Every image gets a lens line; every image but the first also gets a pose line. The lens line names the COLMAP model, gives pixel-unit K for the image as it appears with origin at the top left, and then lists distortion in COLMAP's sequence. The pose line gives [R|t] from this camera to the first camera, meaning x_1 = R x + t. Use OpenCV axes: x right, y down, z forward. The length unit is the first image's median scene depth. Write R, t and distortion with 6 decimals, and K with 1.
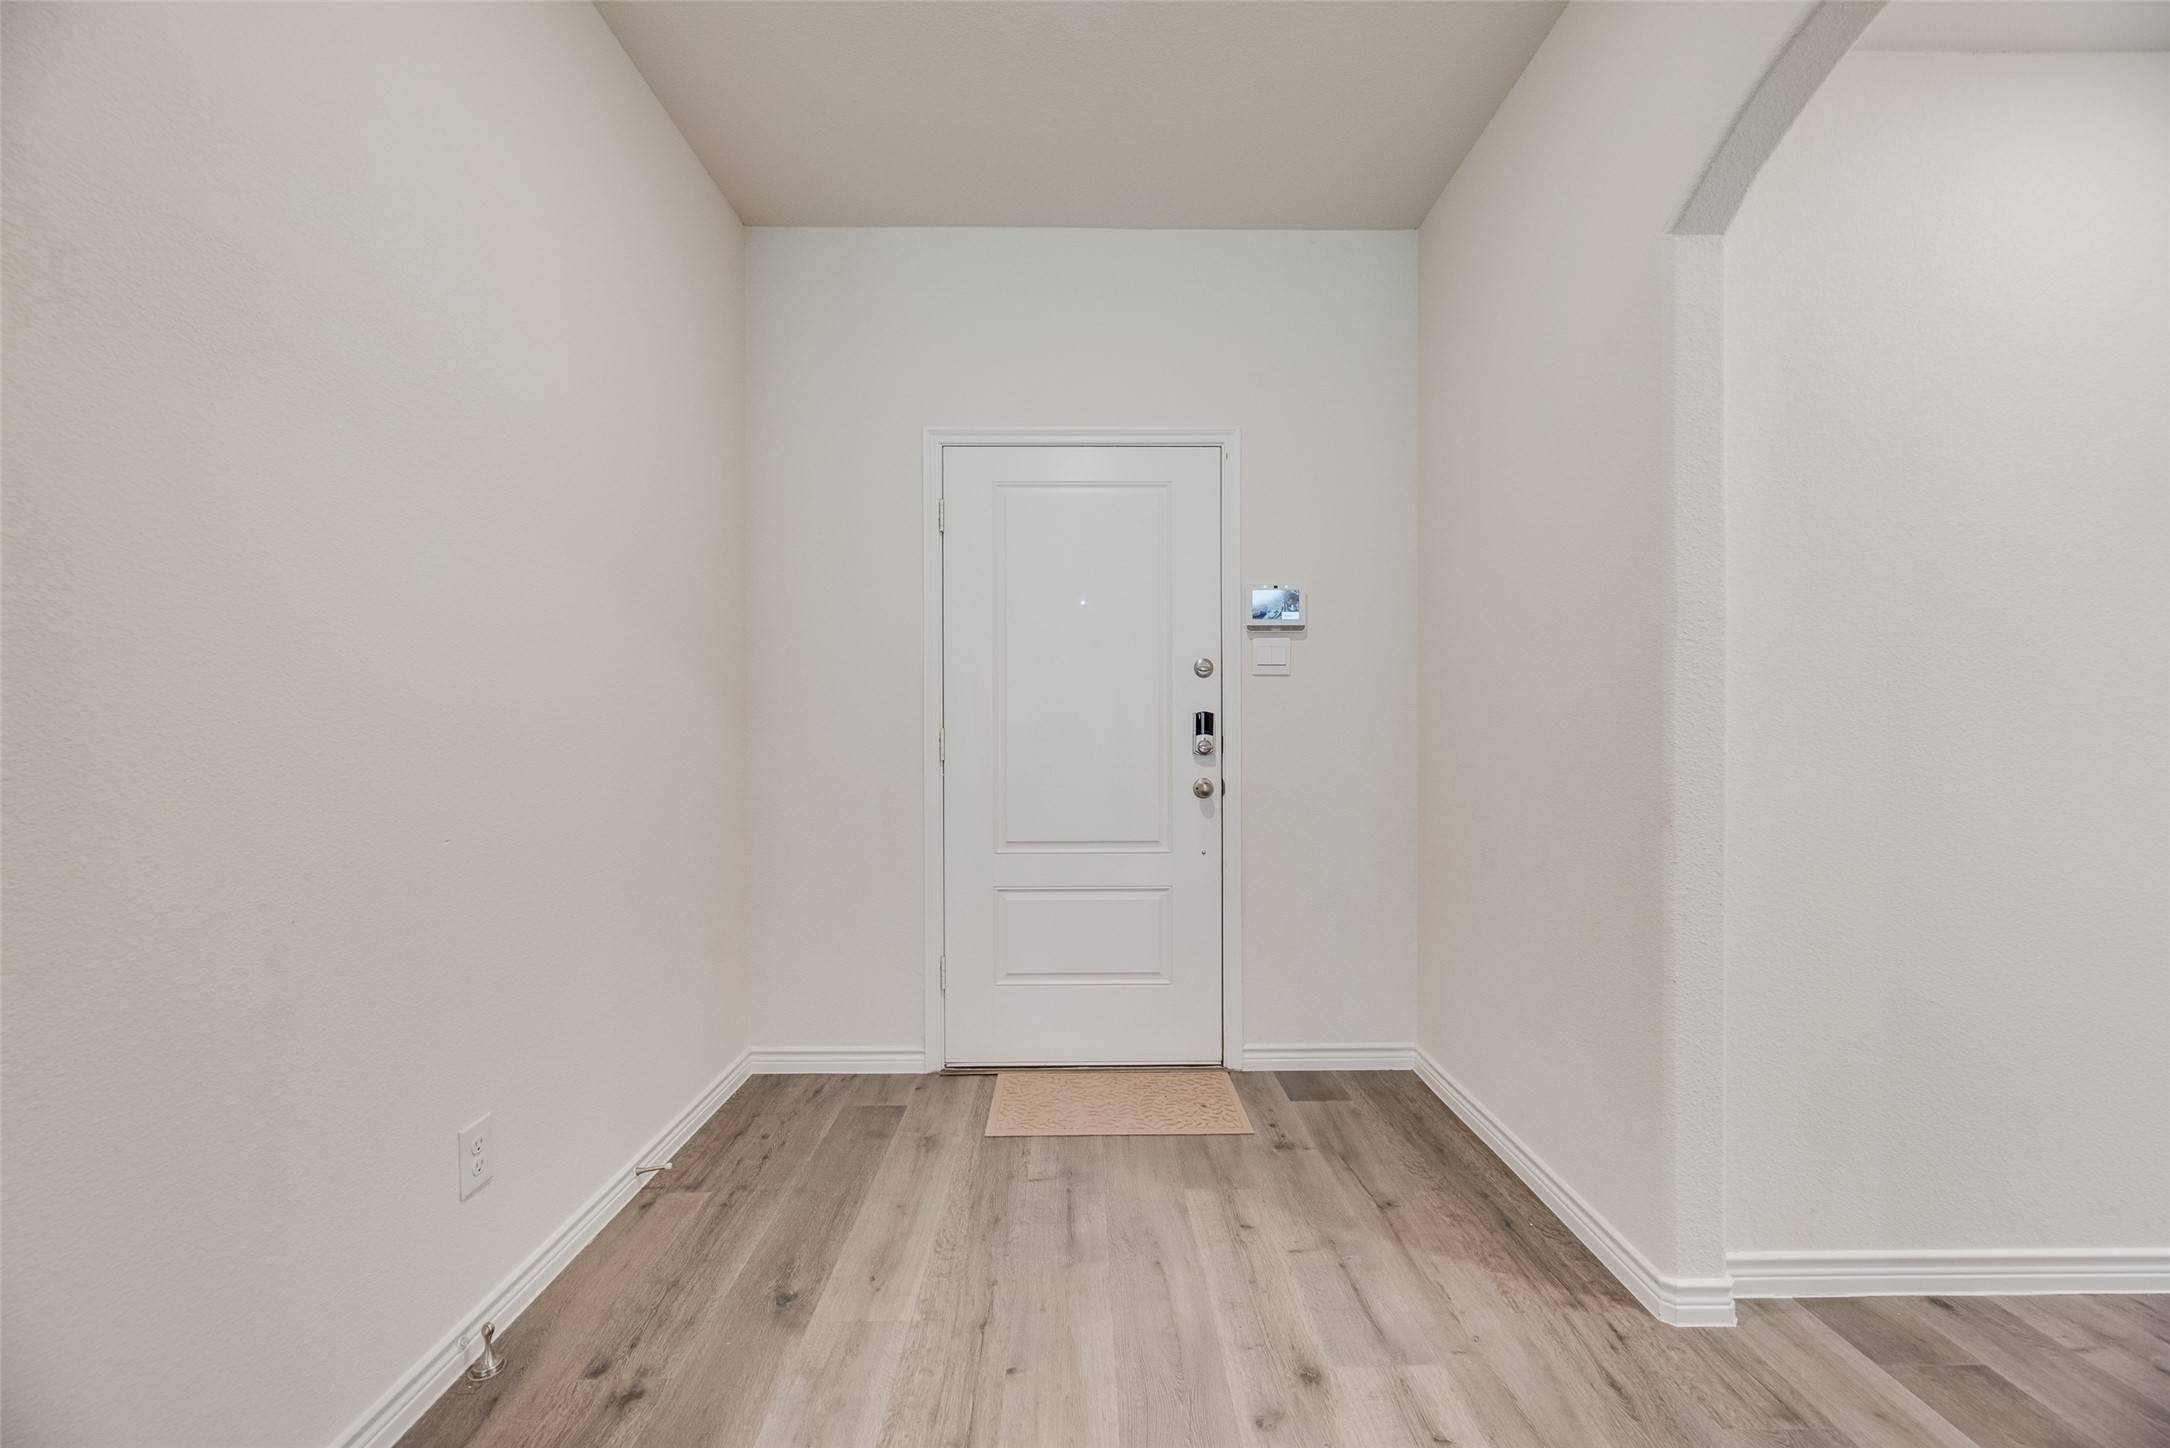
lens RADIAL K [[880.5, 0, 1084.2], [0, 880.5, 725.9], [0, 0, 1]] dist [-0.004561, -0.000160]
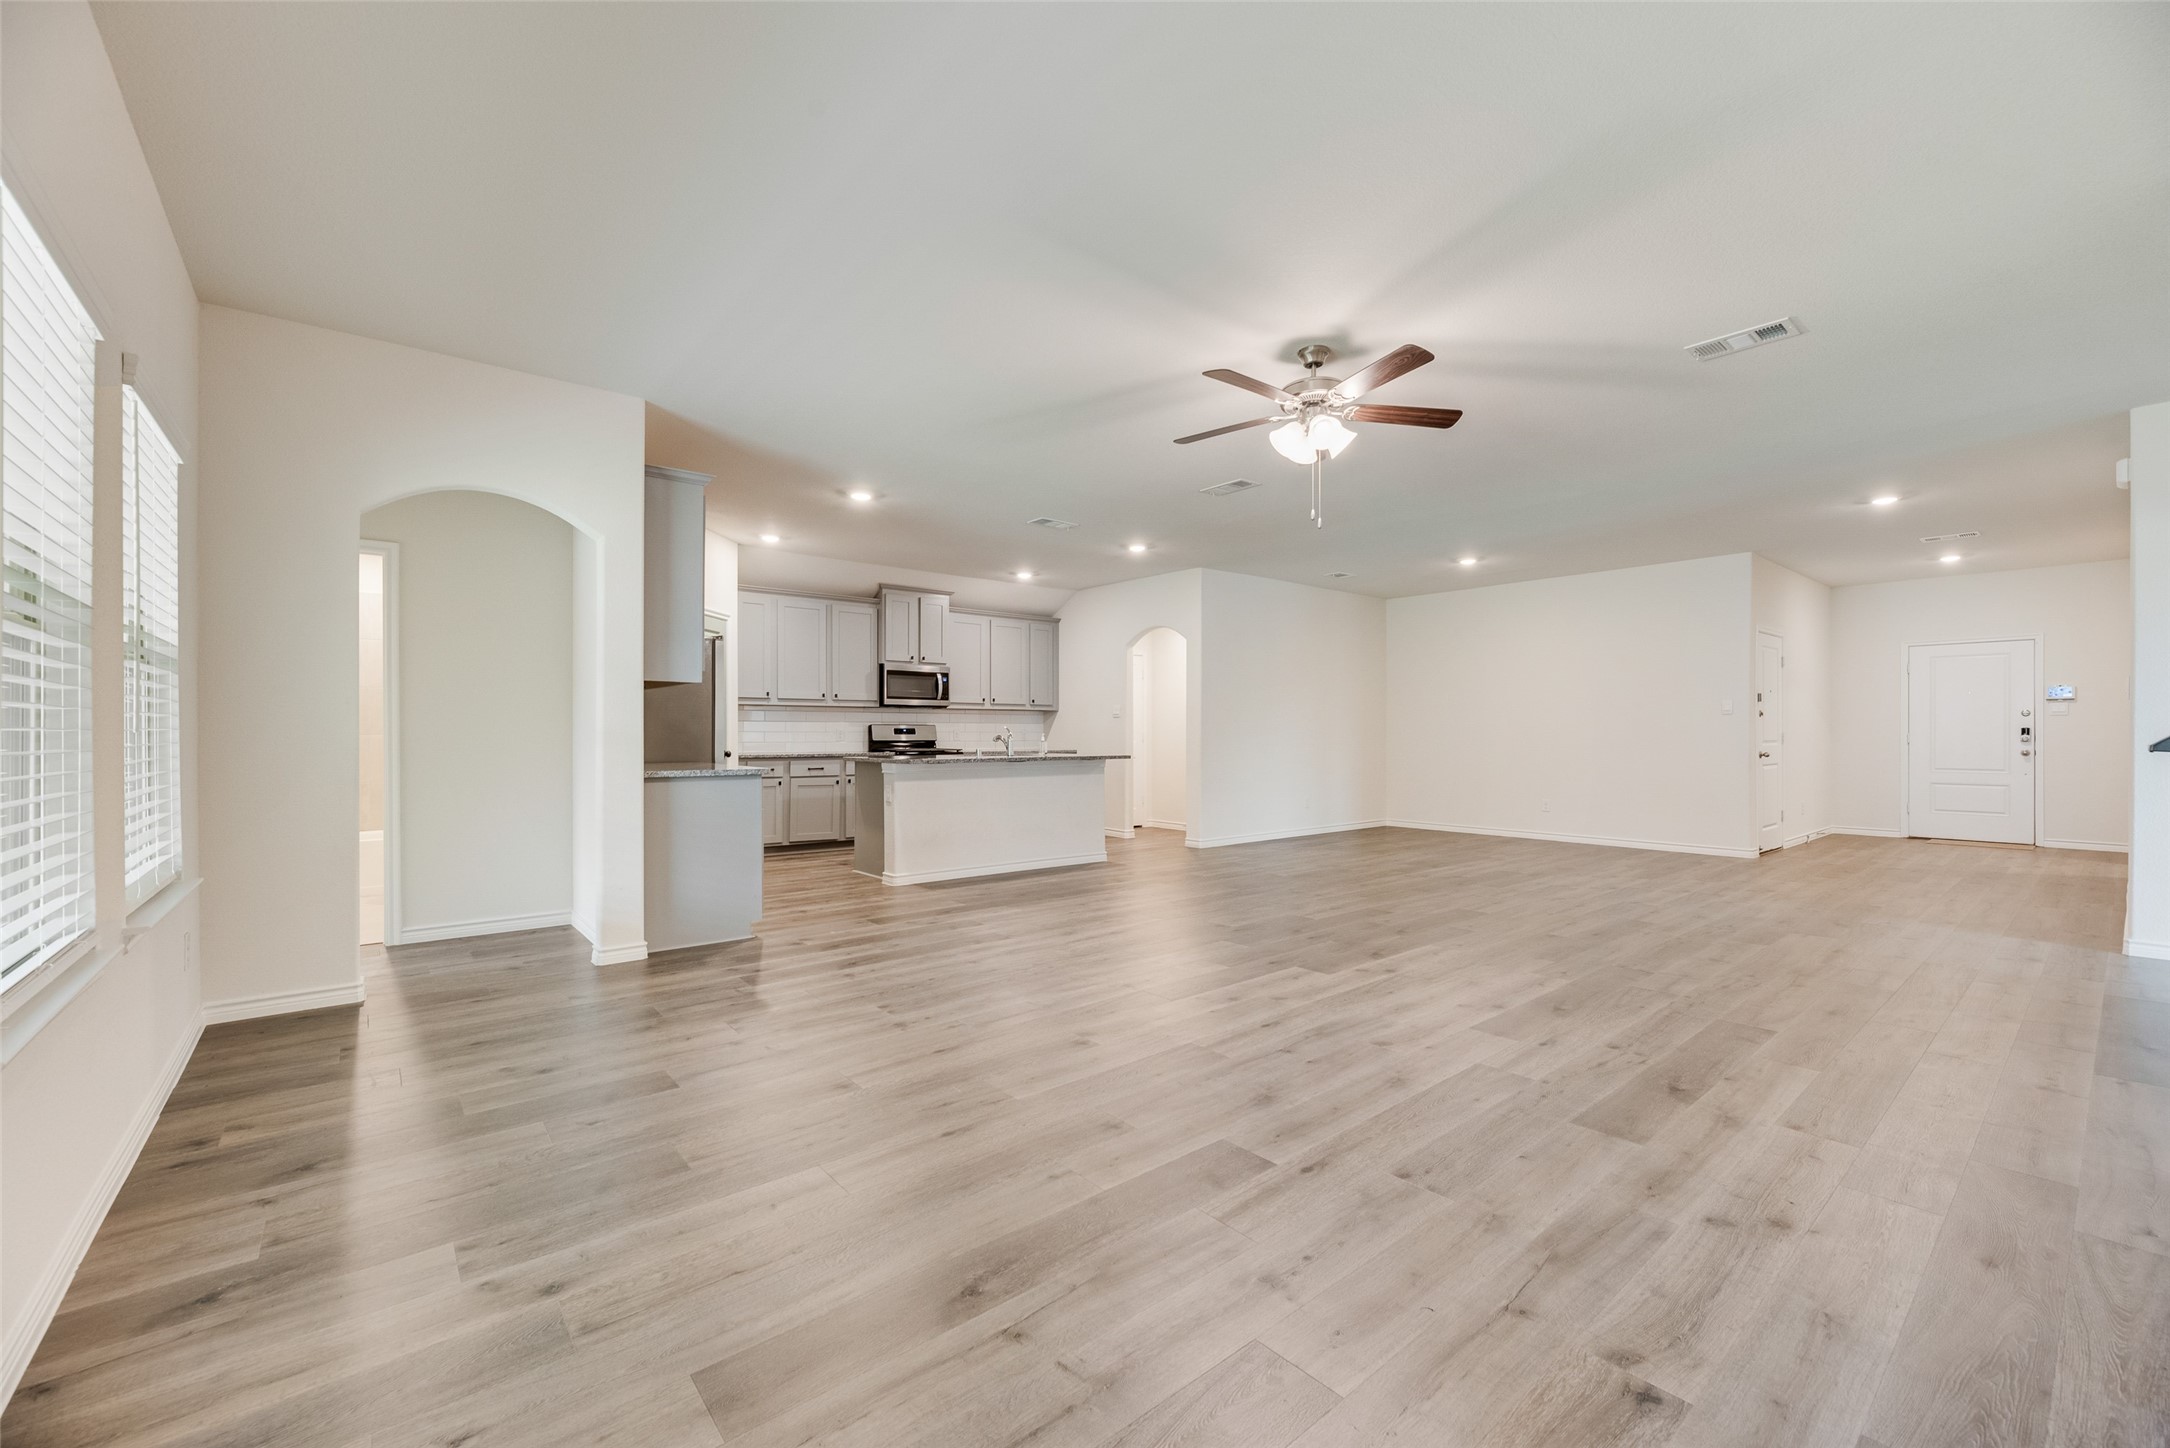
lens RADIAL K [[880.5, 0, 1078.1], [0, 880.5, 720.8], [0, 0, 1]] dist [-0.004561, -0.000160]
pose [[0.630697, 0.002831, -0.776024, 0.417196], [-0.001710, 0.999996, 0.002259, -0.039942], [0.776027, -0.000098, 0.630699, -3.418947]]
